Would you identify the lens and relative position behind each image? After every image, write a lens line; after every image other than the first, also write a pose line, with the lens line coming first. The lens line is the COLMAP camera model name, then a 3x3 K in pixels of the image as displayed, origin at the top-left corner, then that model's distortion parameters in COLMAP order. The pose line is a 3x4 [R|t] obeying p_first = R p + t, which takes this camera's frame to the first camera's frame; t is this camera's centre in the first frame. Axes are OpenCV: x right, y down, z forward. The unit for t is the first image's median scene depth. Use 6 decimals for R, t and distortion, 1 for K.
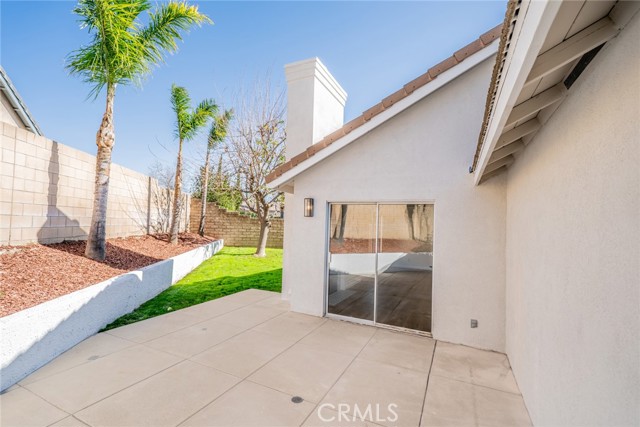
lens RADIAL K [[273.6, 0, 320.0], [0, 273.6, 213.5], [0, 0, 1]] dist [-0.000201, -0.000029]
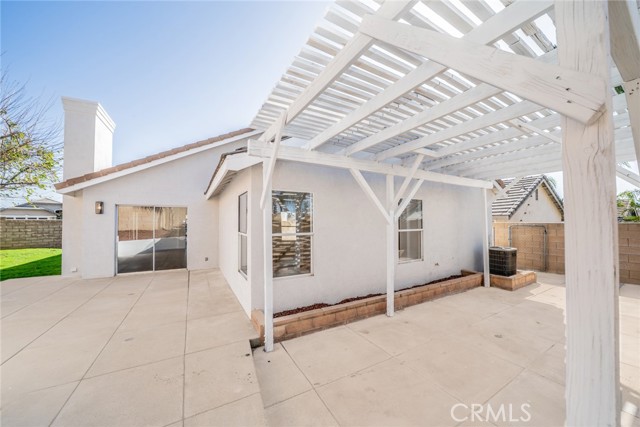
lens RADIAL K [[218.5, 0, 318.3], [0, 218.5, 215.2], [0, 0, 1]] dist [-0.001693, -0.000102]
pose [[0.544866, -0.013568, 0.838413, -0.390316], [-0.007550, 0.999749, 0.021085, -0.015479], [-0.838489, -0.017819, 0.544627, -0.665811]]
